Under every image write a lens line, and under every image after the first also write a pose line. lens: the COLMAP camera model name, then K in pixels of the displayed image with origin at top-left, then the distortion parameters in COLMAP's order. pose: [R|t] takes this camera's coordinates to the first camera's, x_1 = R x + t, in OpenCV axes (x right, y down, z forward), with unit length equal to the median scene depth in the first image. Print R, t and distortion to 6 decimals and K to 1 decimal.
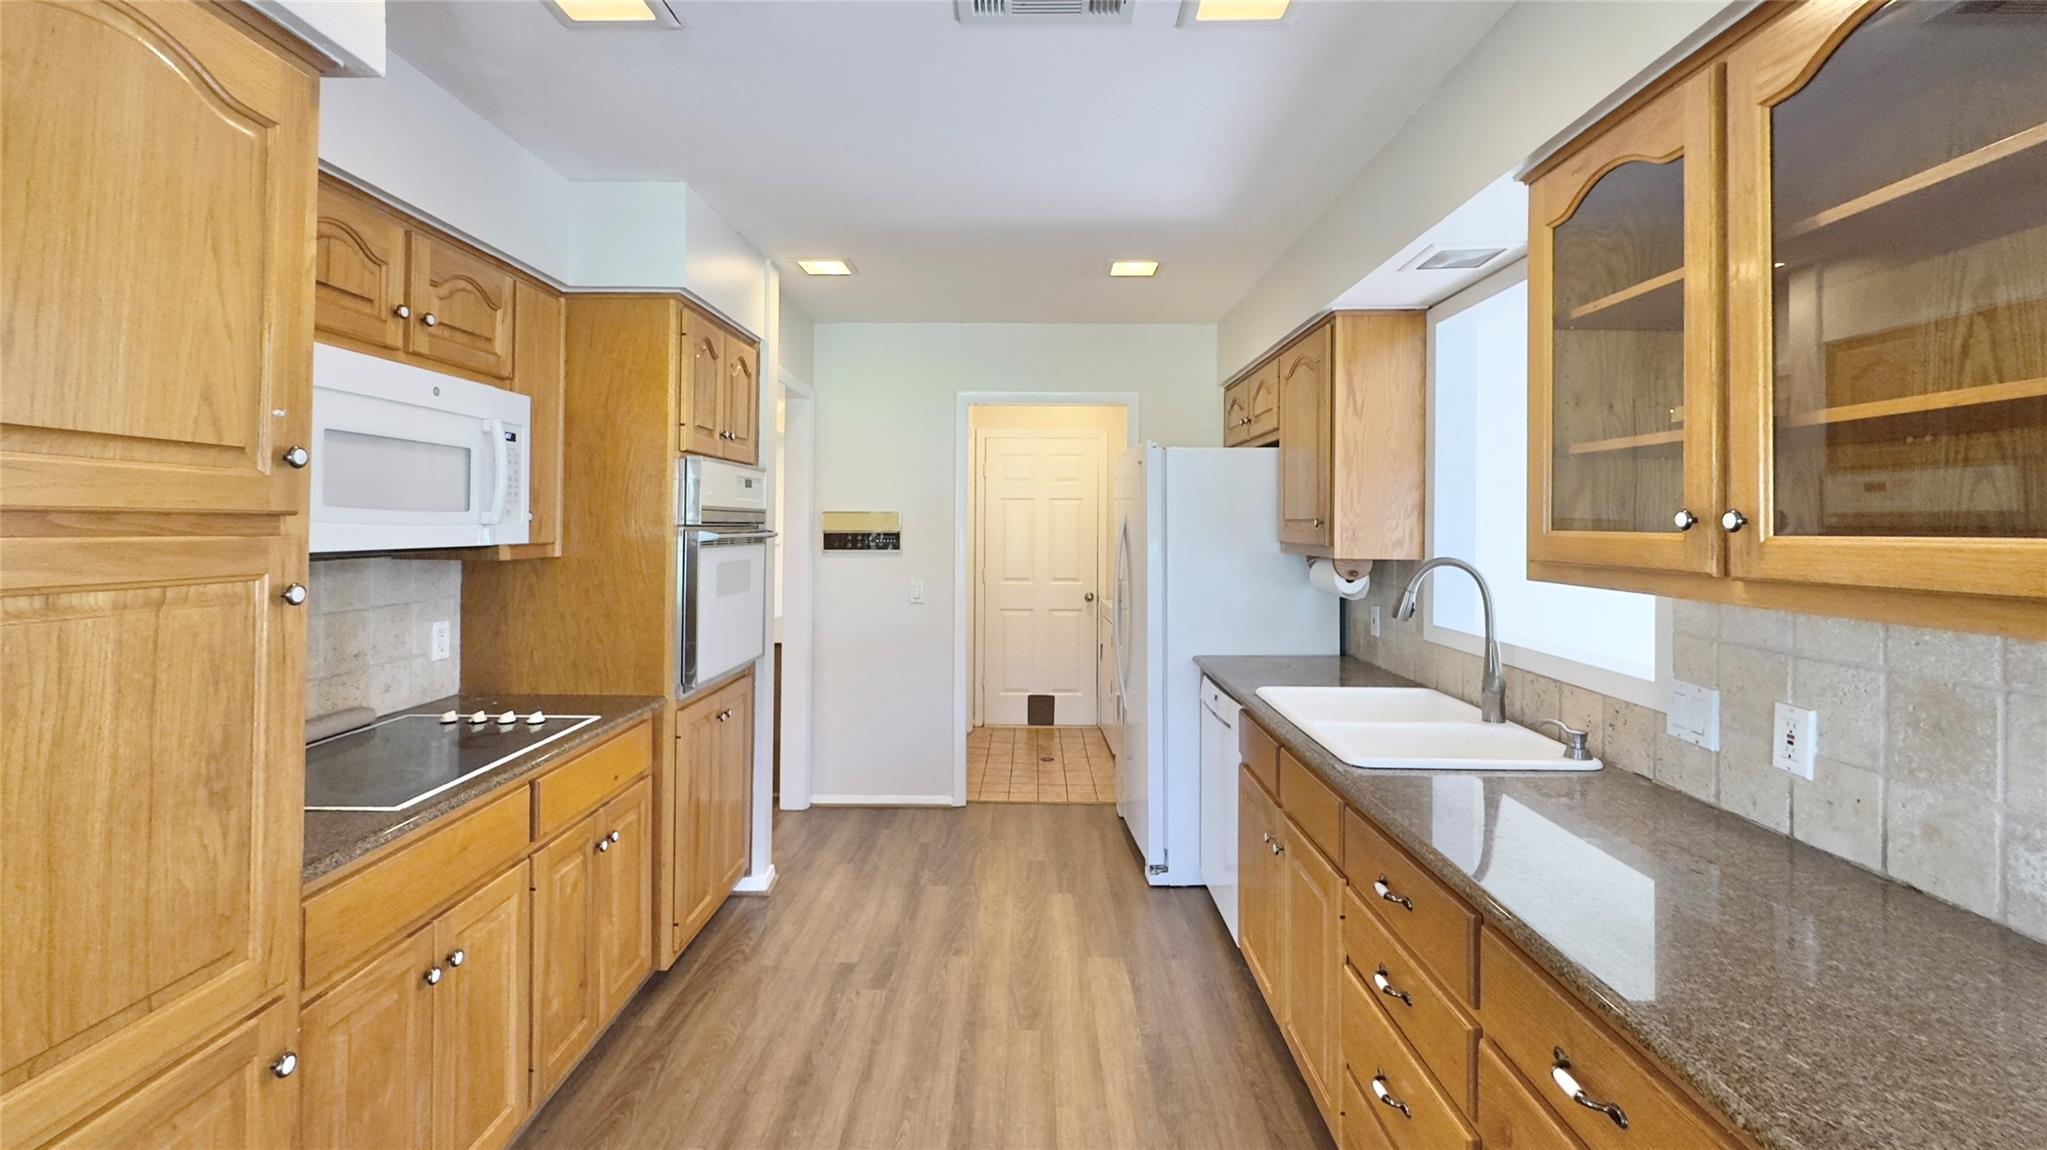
lens RADIAL K [[863.3, 0, 1014.8], [0, 863.3, 512.5], [0, 0, 1]] dist [0.002383, 0.000866]
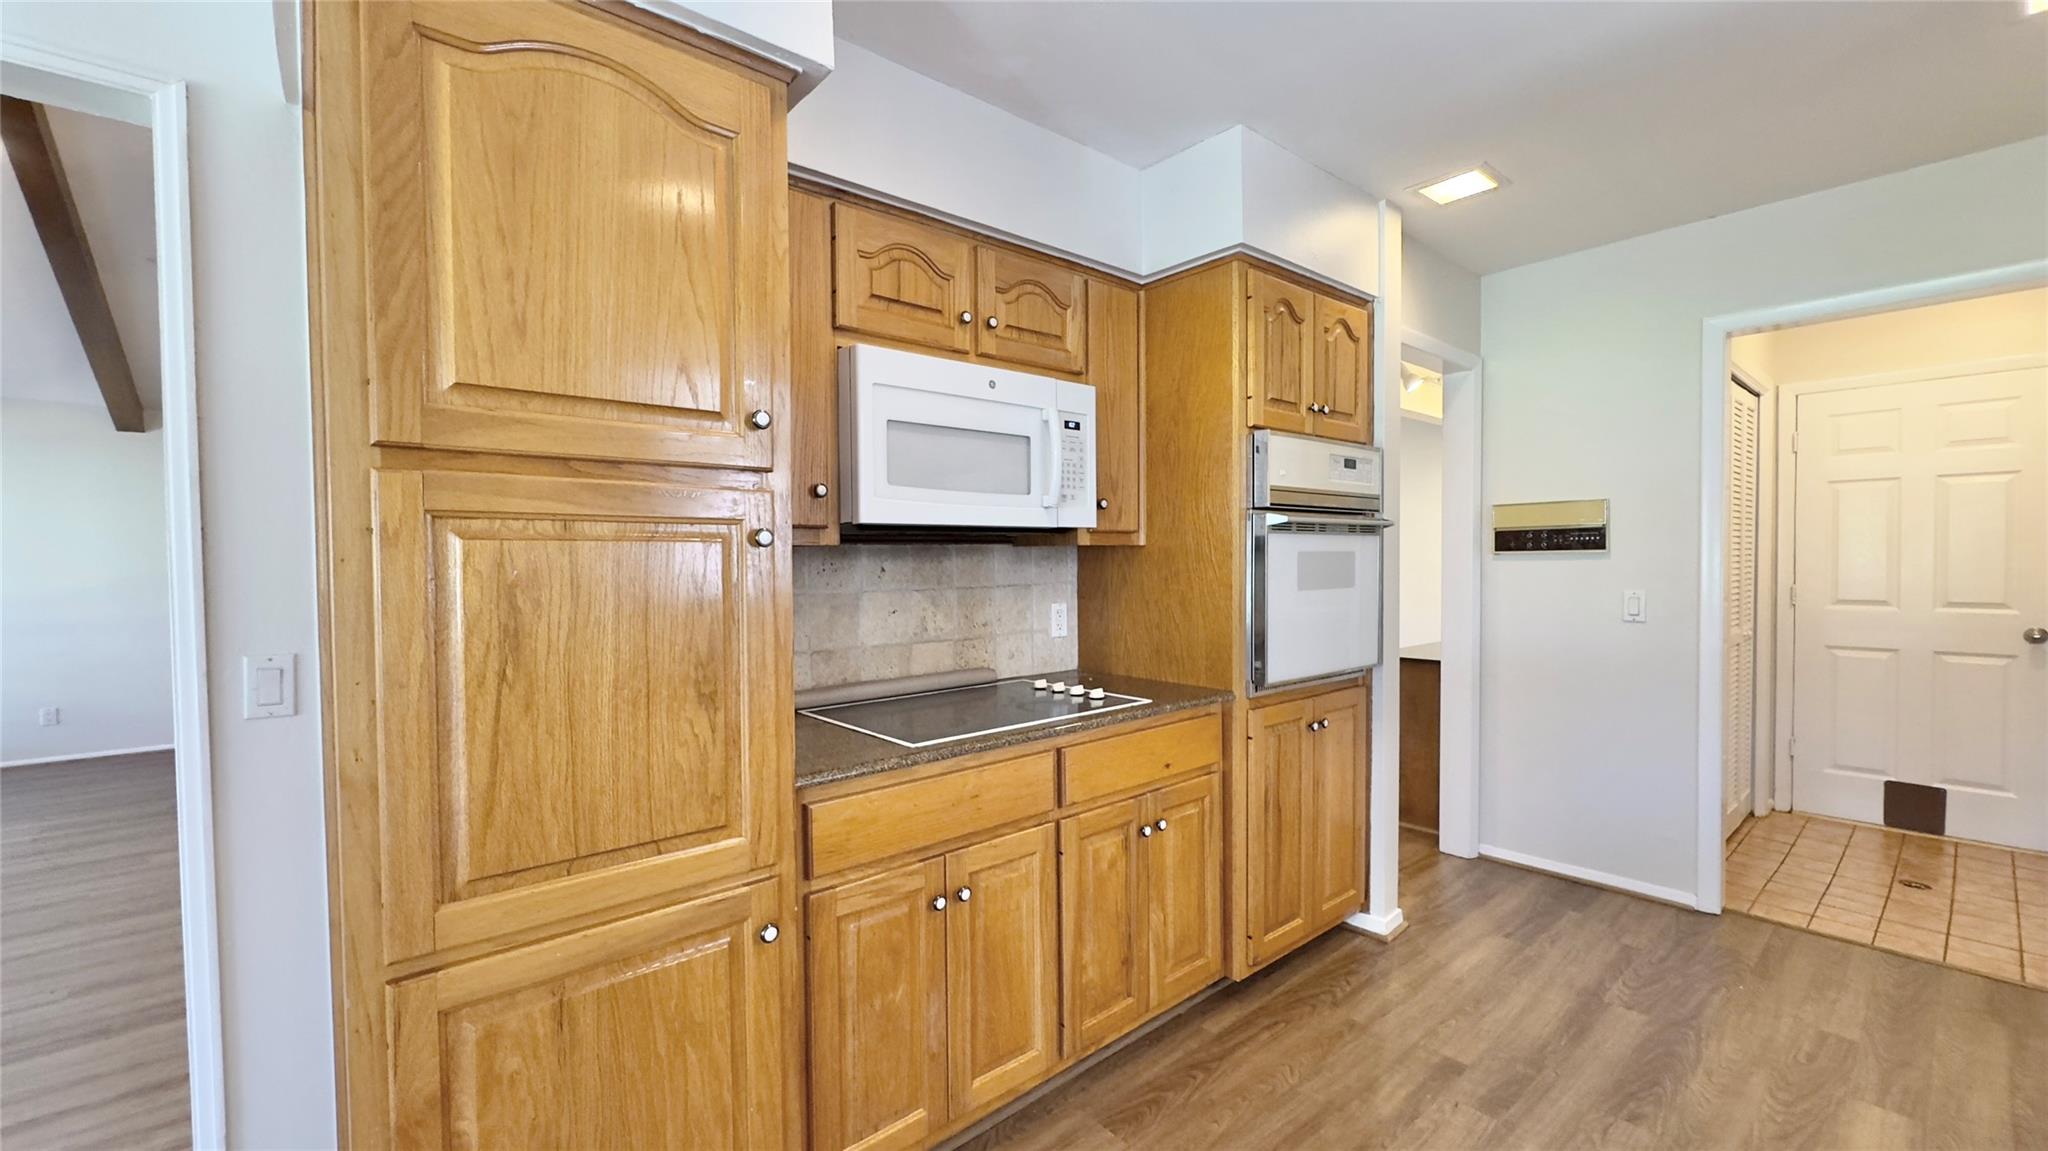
lens RADIAL K [[815.0, 0, 1016.8], [0, 815.0, 573.4], [0, 0, 1]] dist [-0.003178, 0.001643]
pose [[0.660099, 0.003184, -0.751172, 0.123162], [0.023257, 0.999425, 0.024674, 0.069585], [0.750818, -0.033757, 0.659645, 0.298930]]
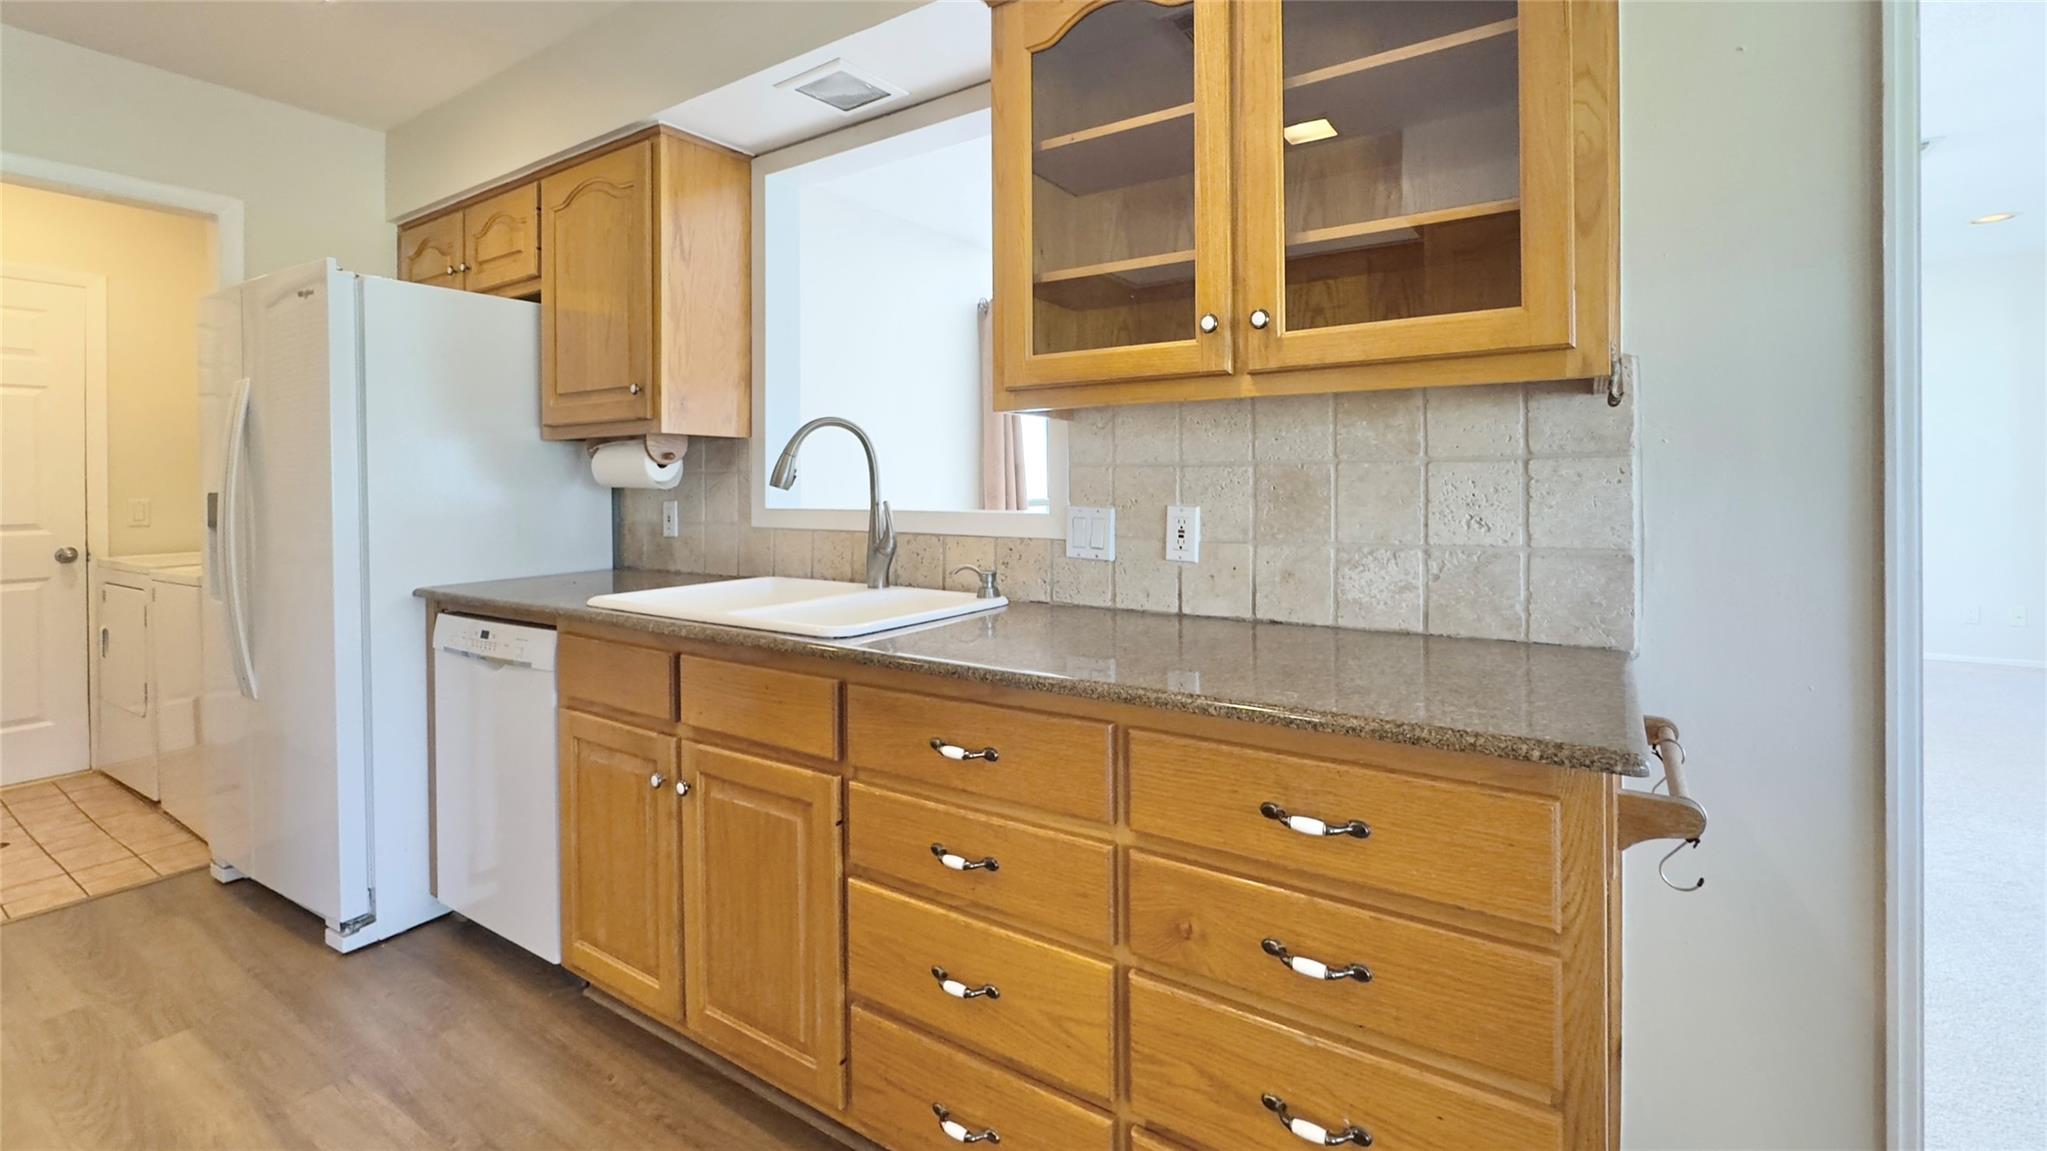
lens RADIAL K [[903.1, 0, 1039.6], [0, 903.1, 471.5], [0, 0, 1]] dist [-0.002057, 0.000925]
pose [[0.547864, -0.008877, 0.836520, -0.186607], [0.003798, 0.999960, 0.008124, 0.108937], [-0.836559, -0.001274, 0.547876, 0.313316]]
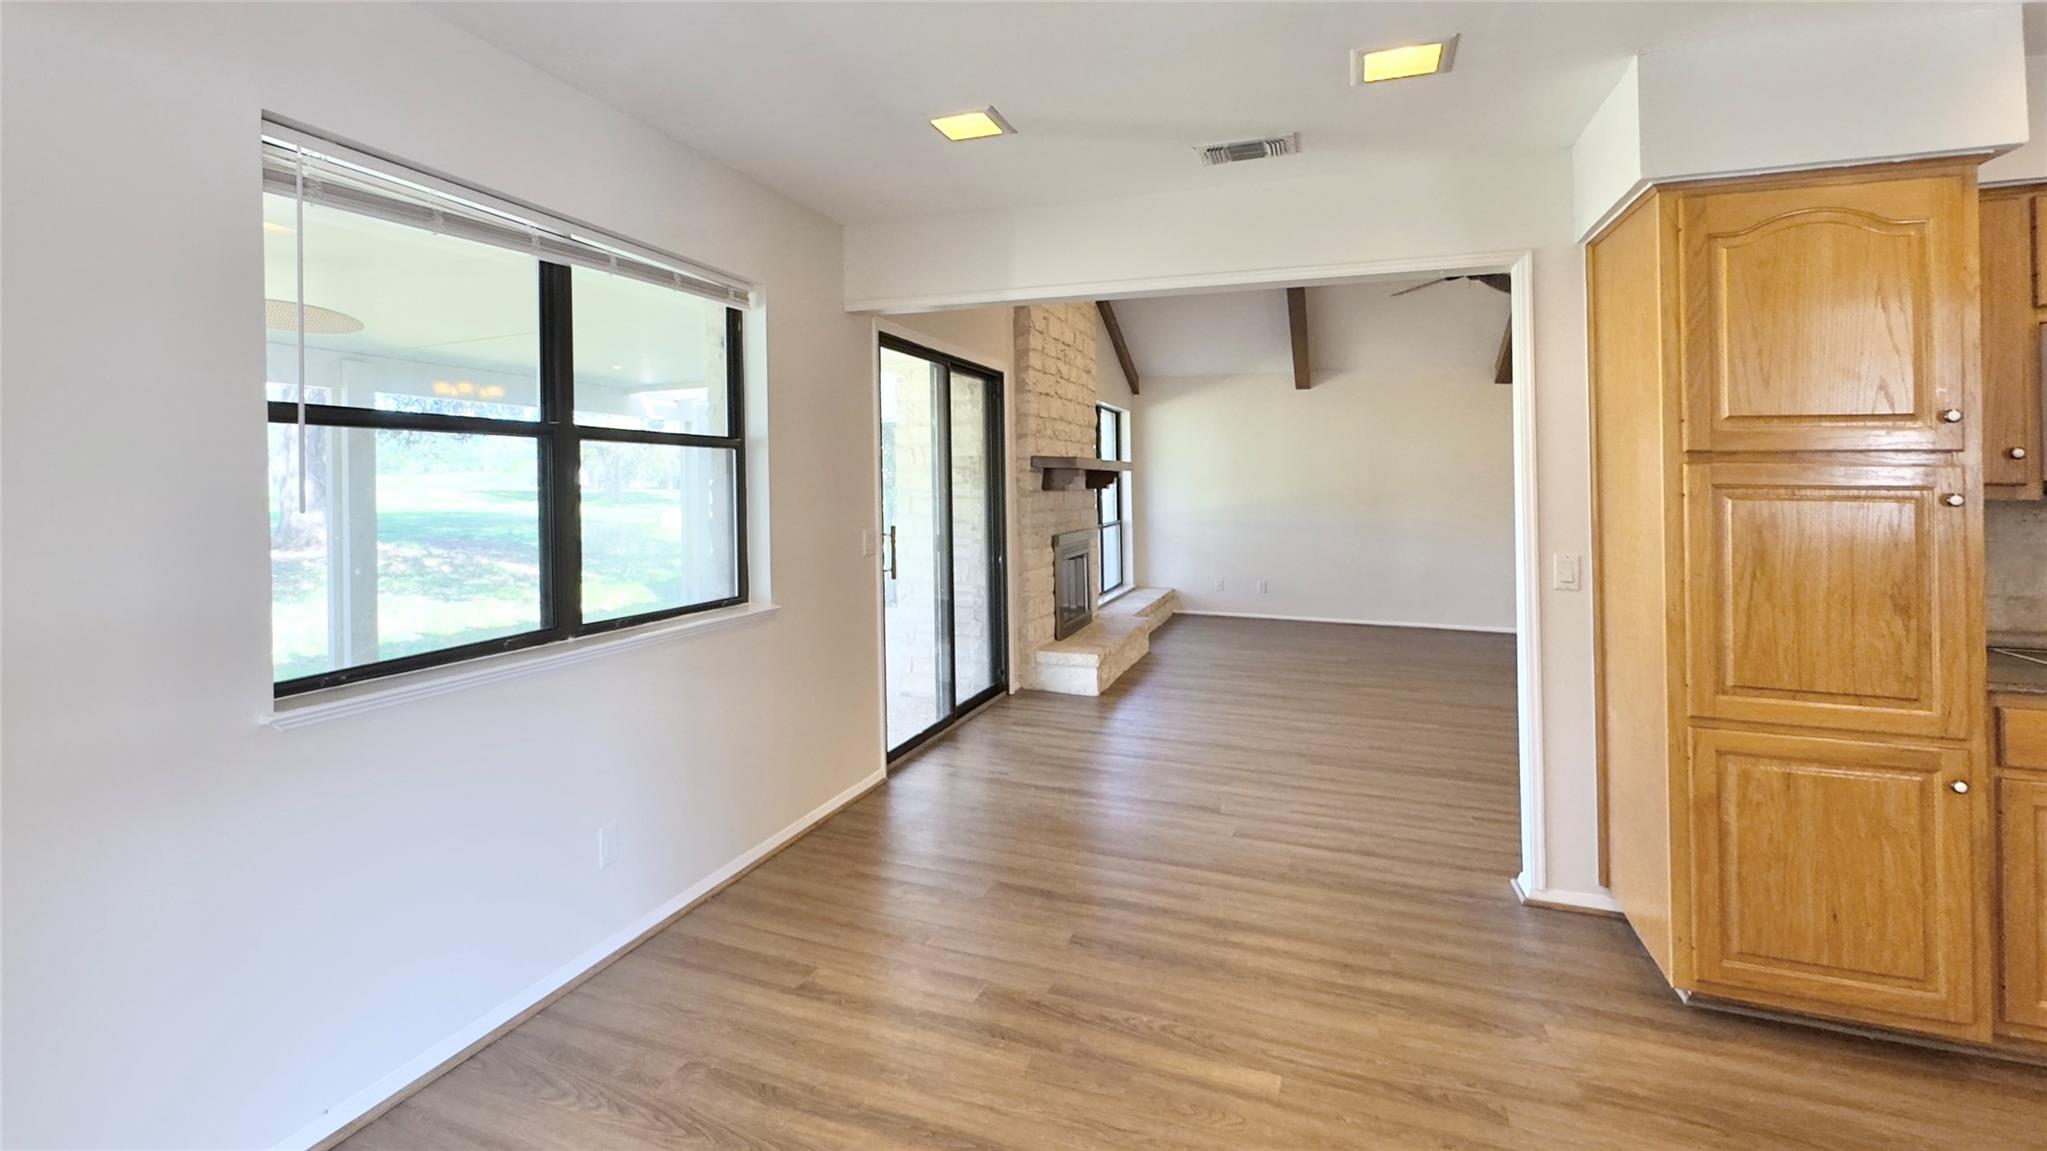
lens RADIAL K [[938.4, 0, 952.4], [0, 938.4, 458.9], [0, 0, 1]] dist [-0.001831, -0.001307]
pose [[-0.369133, -0.022863, -0.929095, 0.848087], [0.010453, 0.999532, -0.028749, 0.027377], [0.929318, -0.020324, -0.368722, -0.058969]]
